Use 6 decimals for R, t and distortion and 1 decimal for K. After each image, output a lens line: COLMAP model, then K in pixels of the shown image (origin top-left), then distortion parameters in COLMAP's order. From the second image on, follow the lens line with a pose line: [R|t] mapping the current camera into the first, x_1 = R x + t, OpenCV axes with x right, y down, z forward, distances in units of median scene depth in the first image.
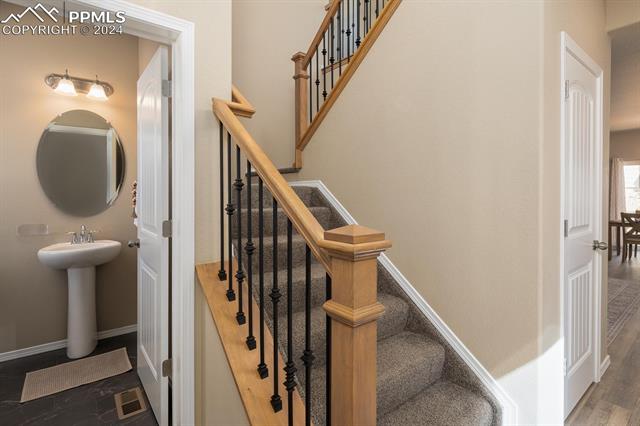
lens RADIAL K [[318.1, 0, 321.7], [0, 318.1, 200.6], [0, 0, 1]] dist [0.001865, 0.000092]
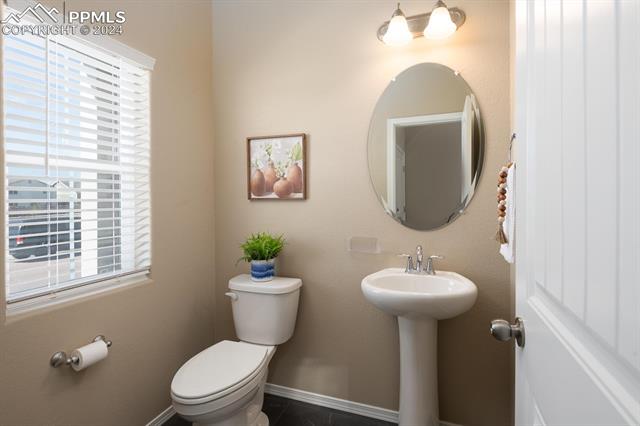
lens RADIAL K [[323.3, 0, 321.2], [0, 323.3, 198.4], [0, 0, 1]] dist [-0.036854, -0.000008]
pose [[0.523933, 0.002229, -0.851756, -0.319025], [-0.007616, 0.999969, -0.002068, -0.011201], [0.851725, 0.007570, 0.523934, 0.508410]]
